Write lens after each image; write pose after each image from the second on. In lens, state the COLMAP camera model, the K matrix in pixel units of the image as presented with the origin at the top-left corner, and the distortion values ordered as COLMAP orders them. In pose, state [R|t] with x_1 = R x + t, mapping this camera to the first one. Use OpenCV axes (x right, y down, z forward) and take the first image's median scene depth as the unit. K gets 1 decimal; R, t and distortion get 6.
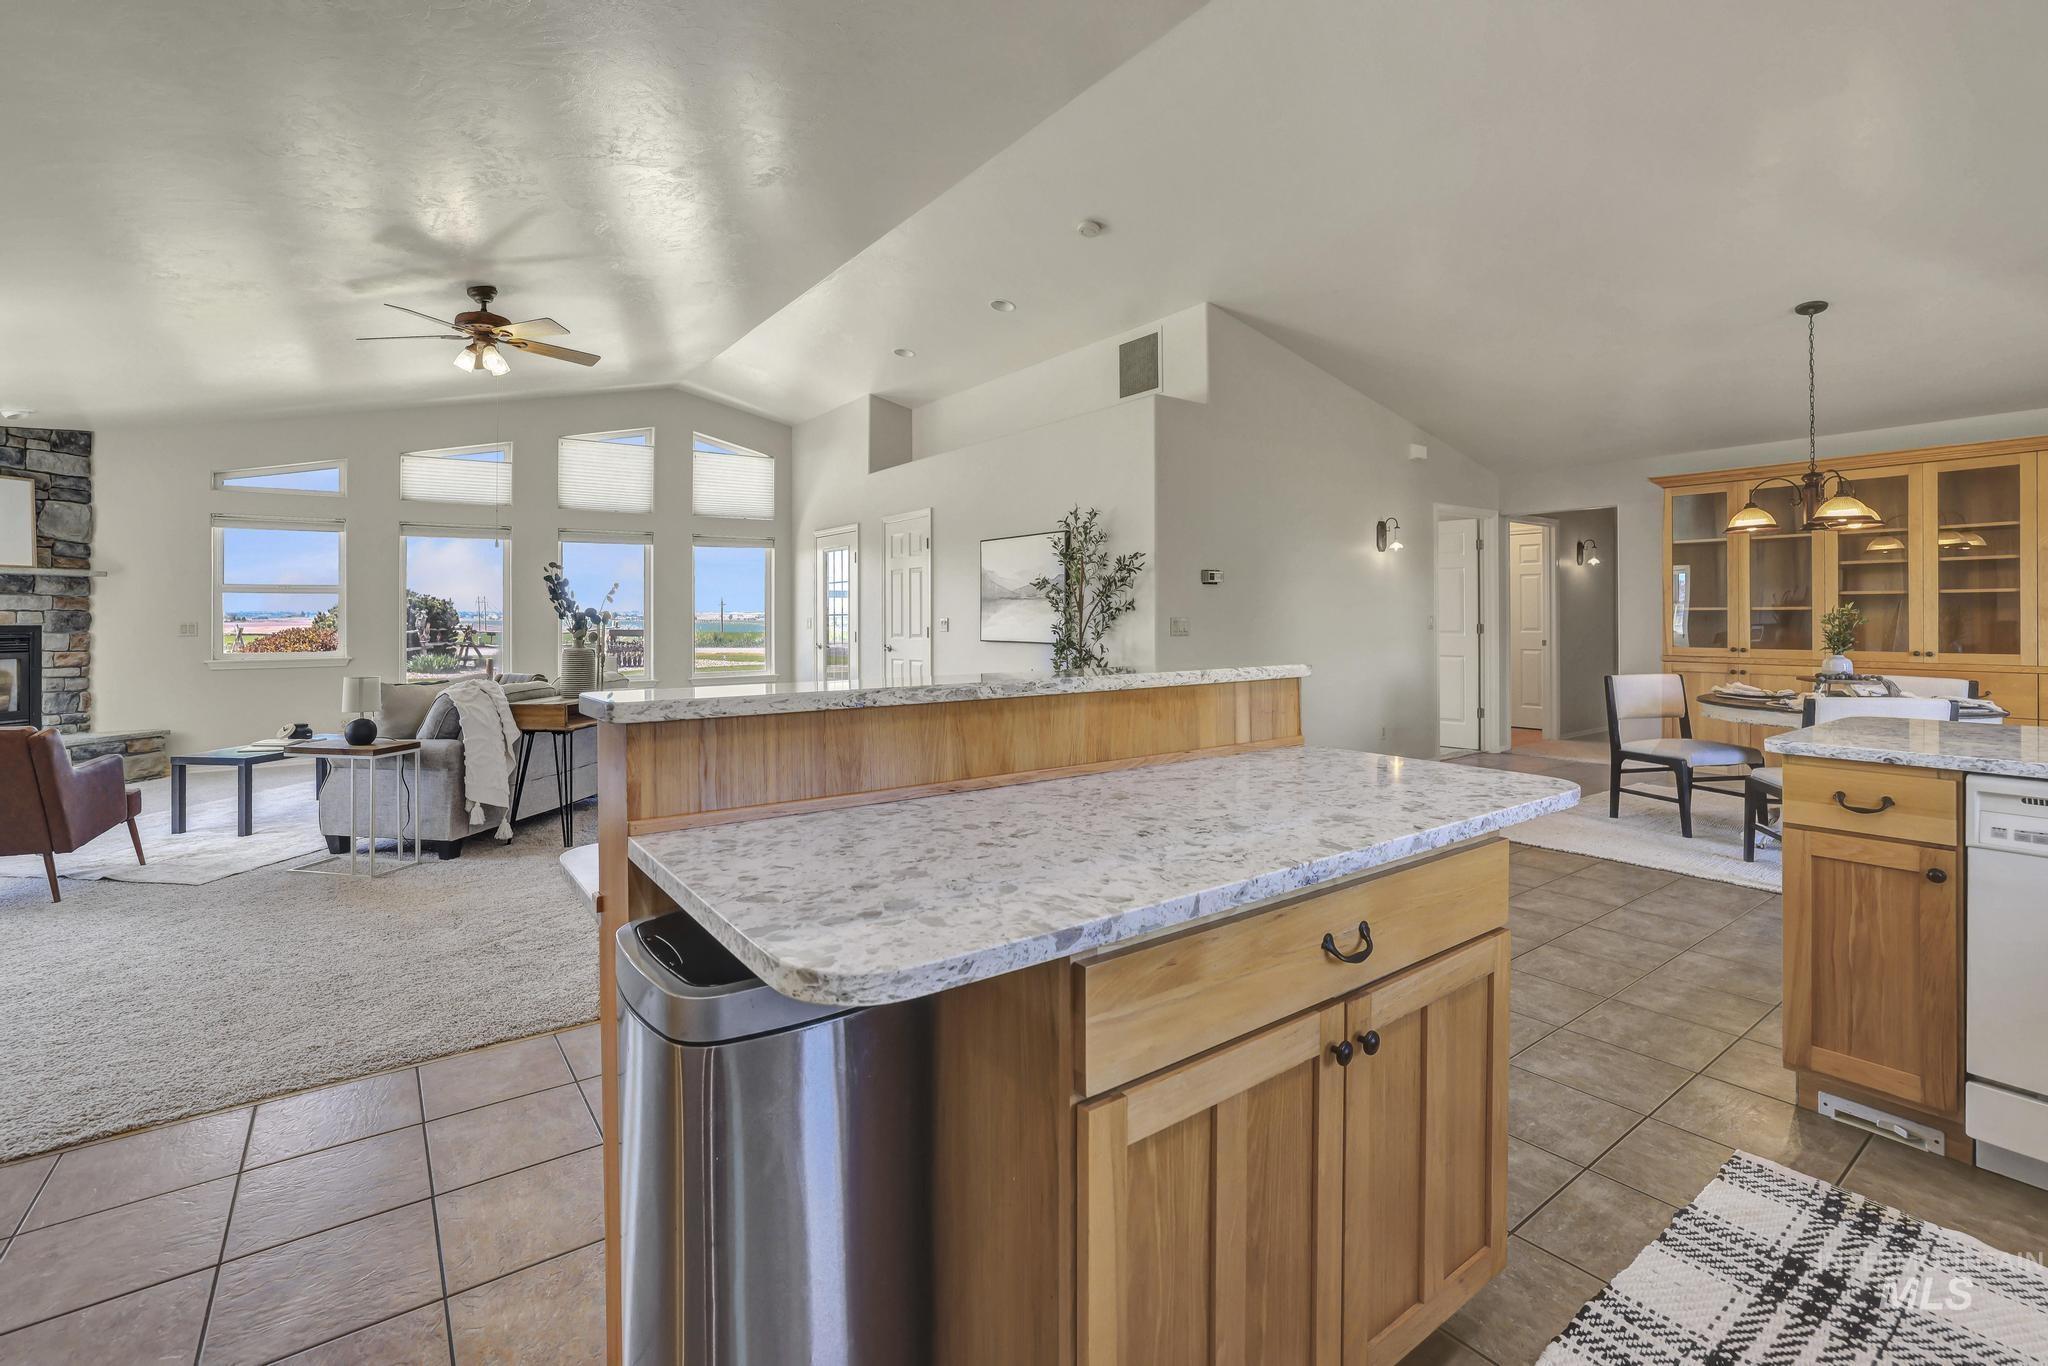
lens RADIAL K [[901.9, 0, 1003.0], [0, 901.9, 615.4], [0, 0, 1]] dist [-0.045965, 0.013030]
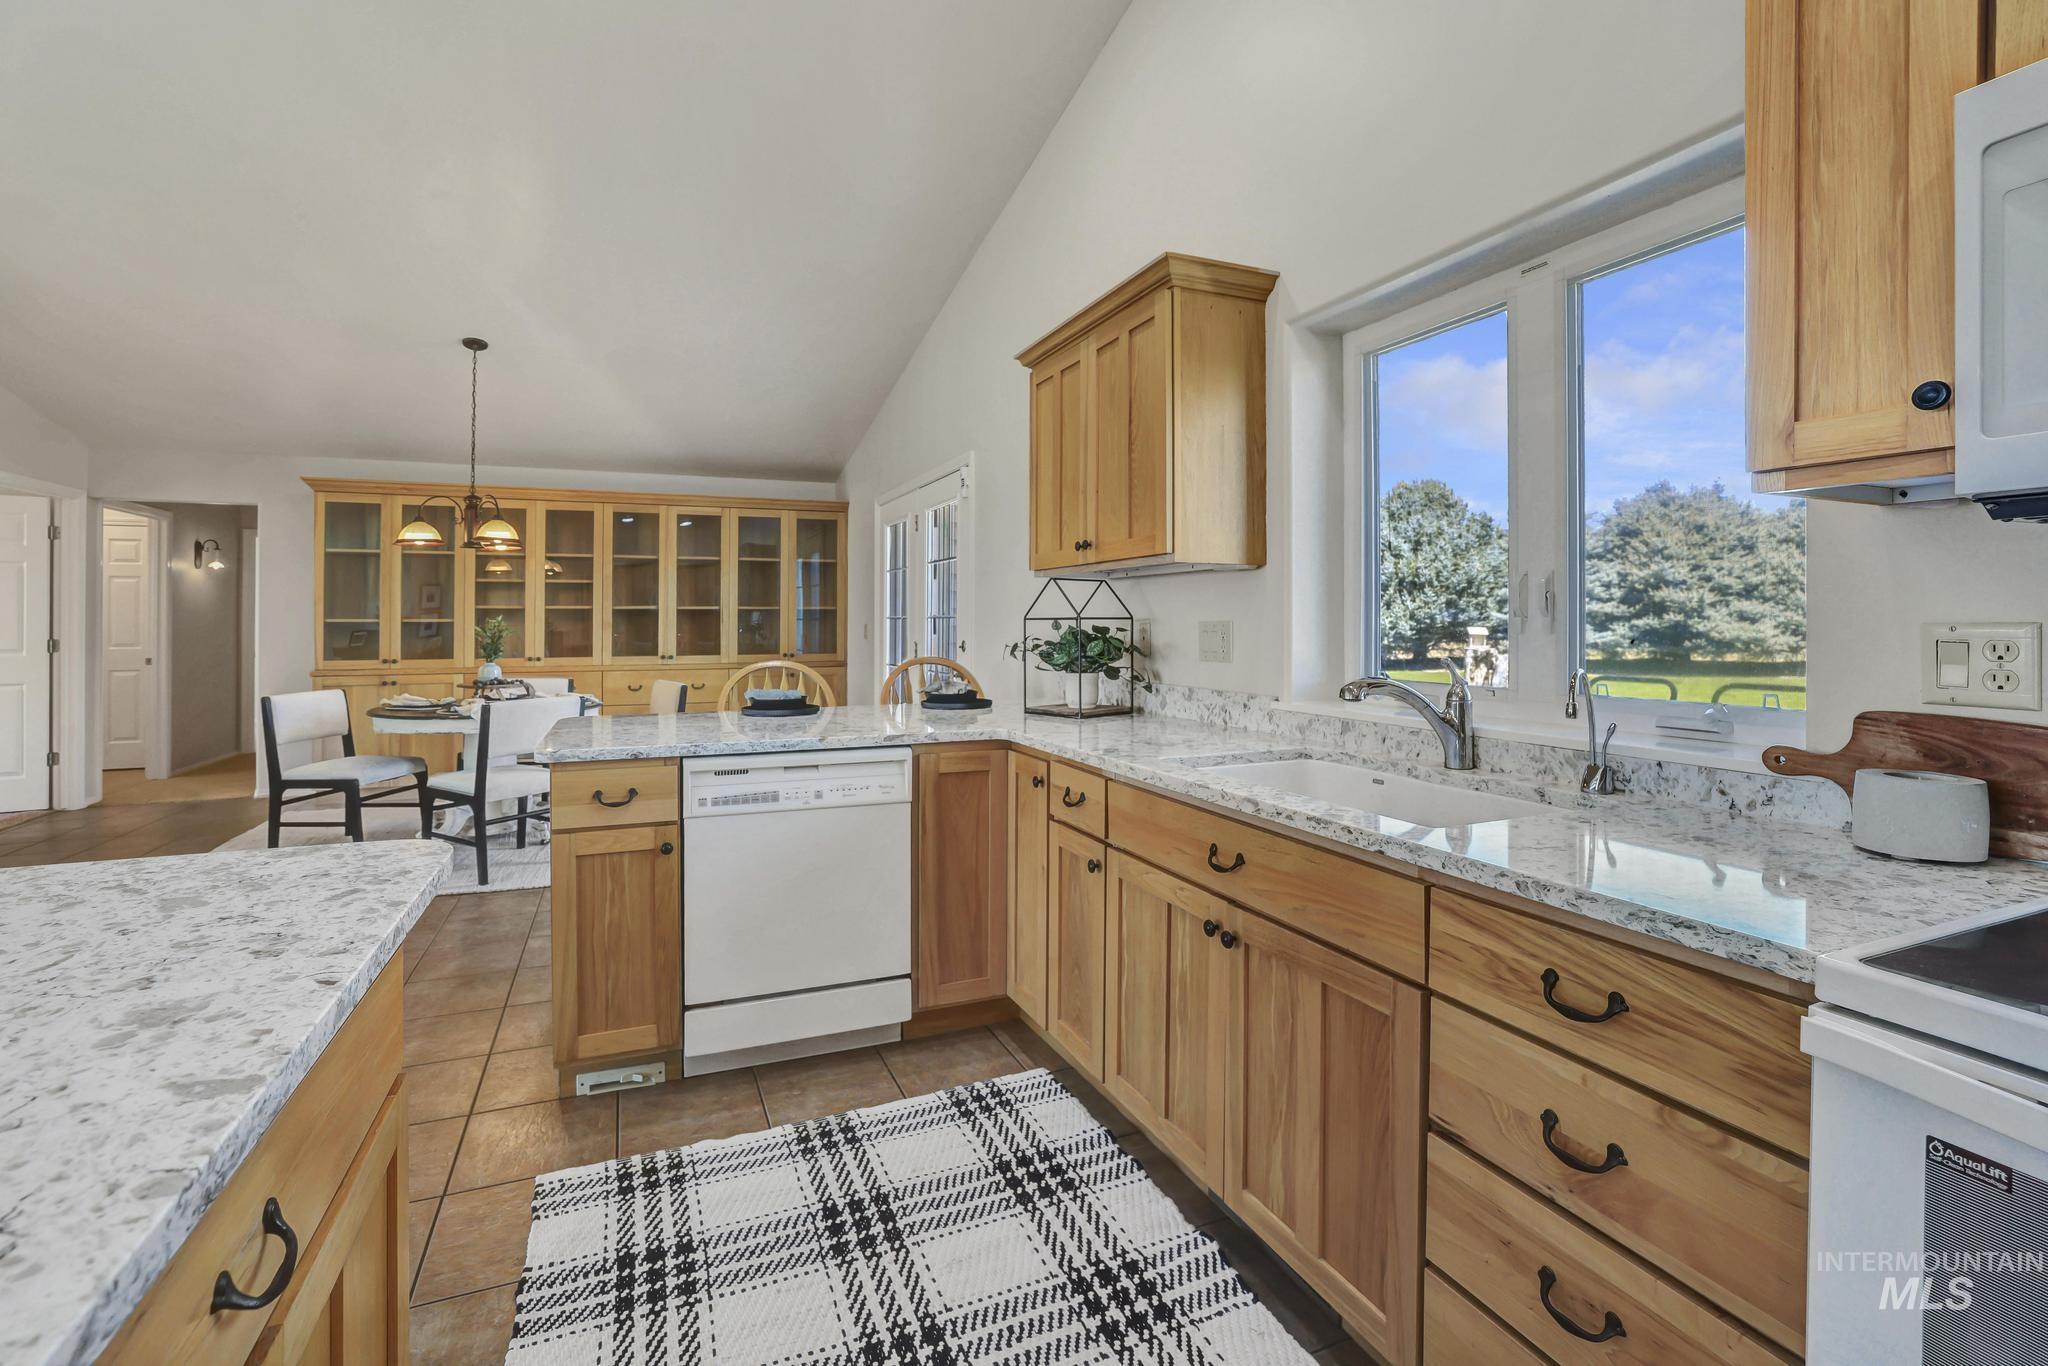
lens RADIAL K [[901.9, 0, 1003.0], [0, 901.9, 615.4], [0, 0, 1]] dist [-0.045965, 0.013030]
pose [[0.220252, 0.011690, 0.975373, -0.002187], [0.001435, 0.999923, -0.012309, 0.000109], [-0.975442, 0.004111, 0.220219, 0.107610]]
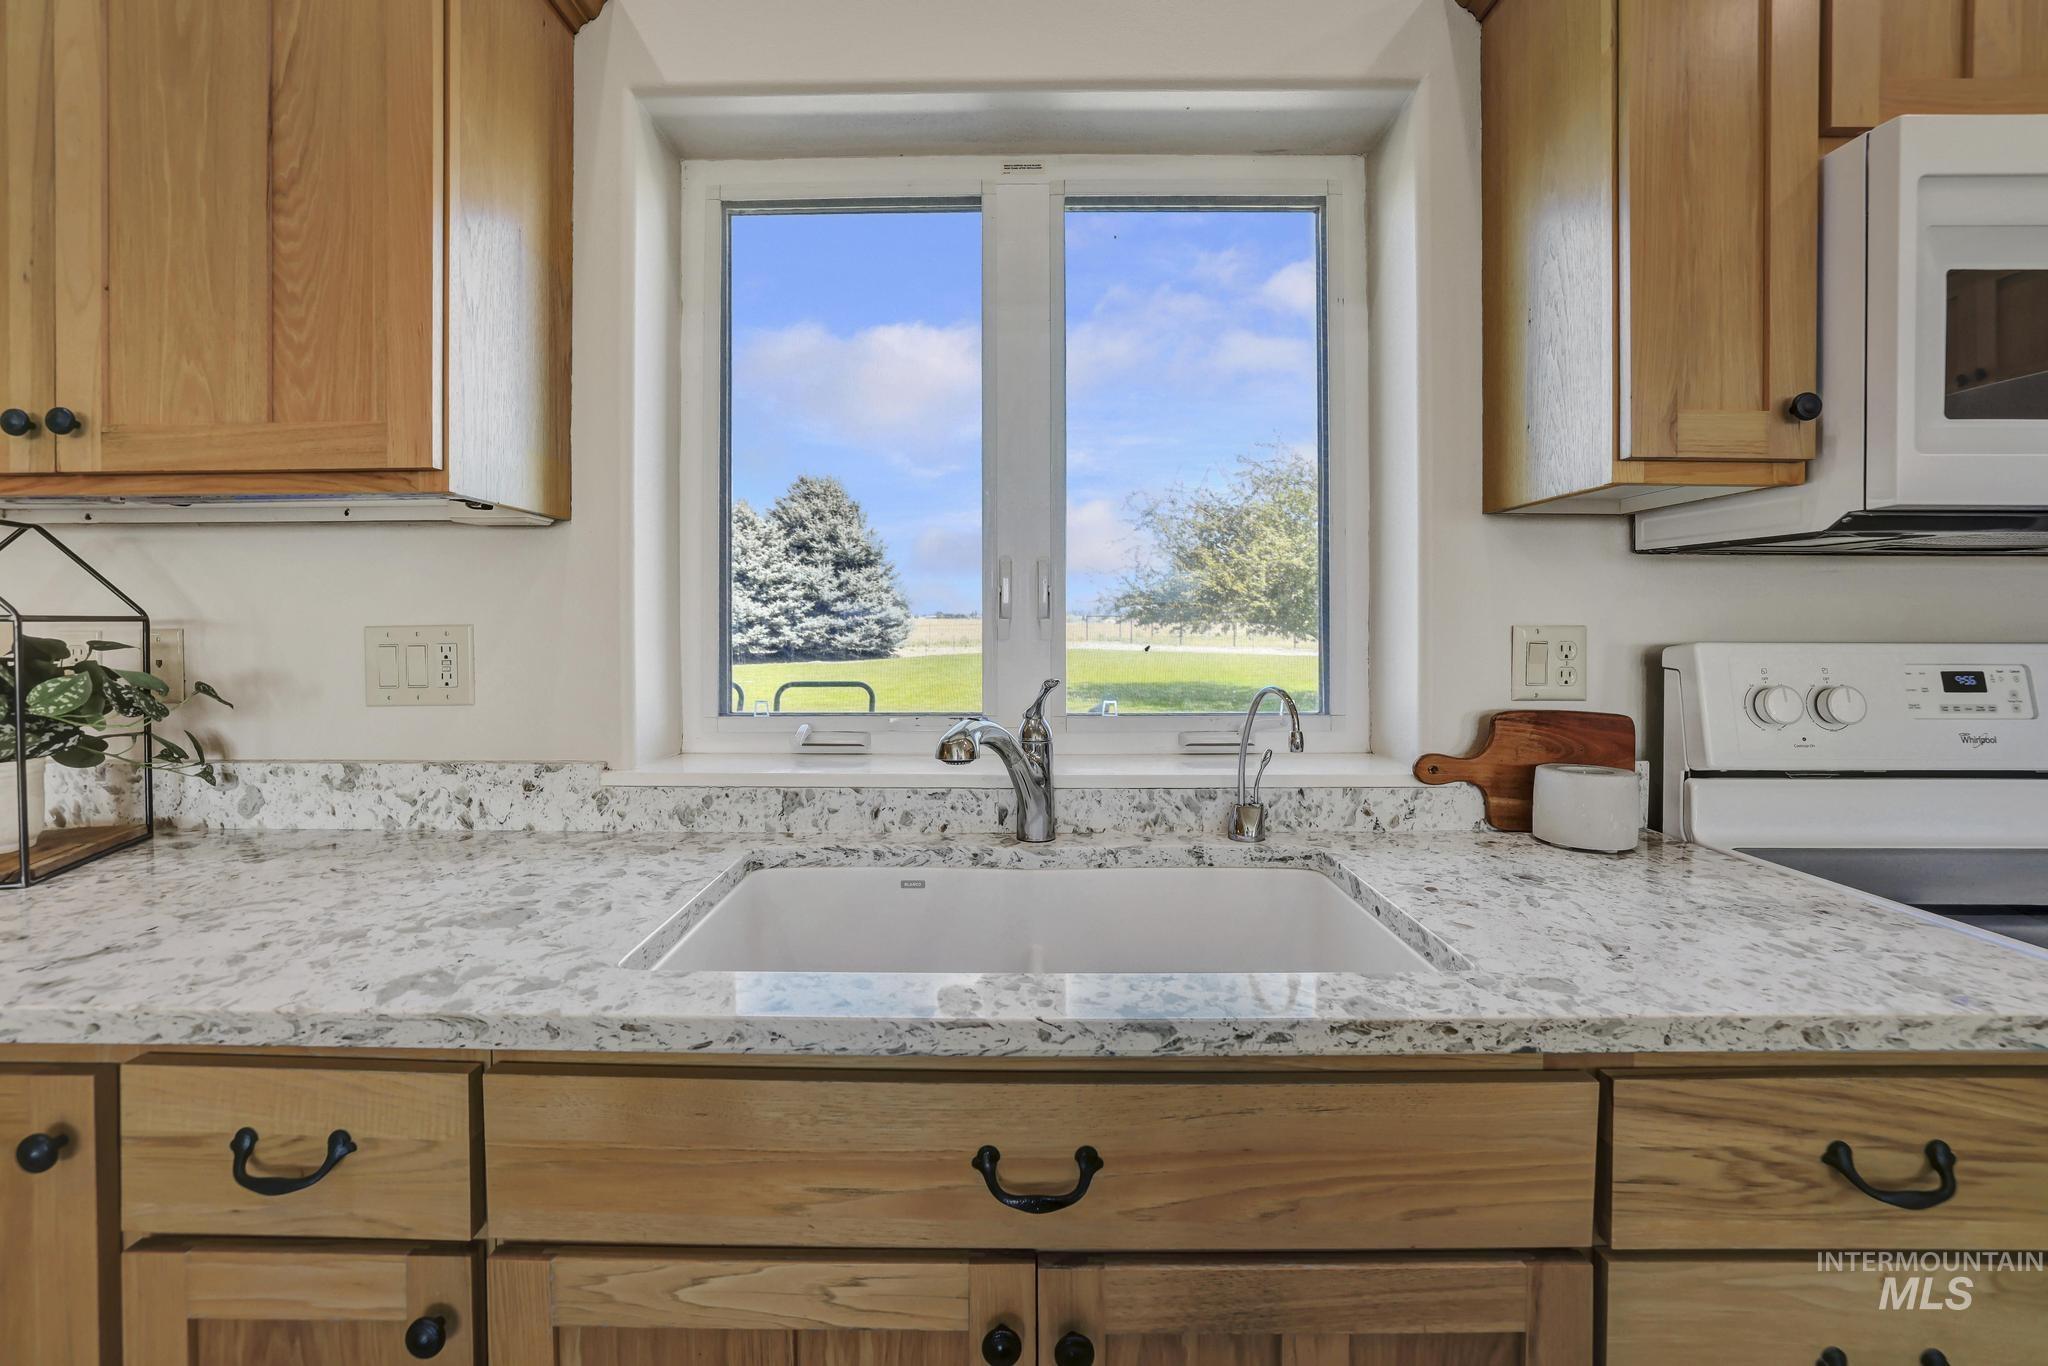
lens RADIAL K [[902.3, 0, 1001.3], [0, 902.3, 630.9], [0, 0, 1]] dist [-0.038885, 0.013866]
pose [[-0.811259, 0.000061, 0.584688, 0.260603], [0.006748, 0.999934, 0.009258, -0.002483], [-0.584649, 0.011456, -0.811206, 0.219643]]
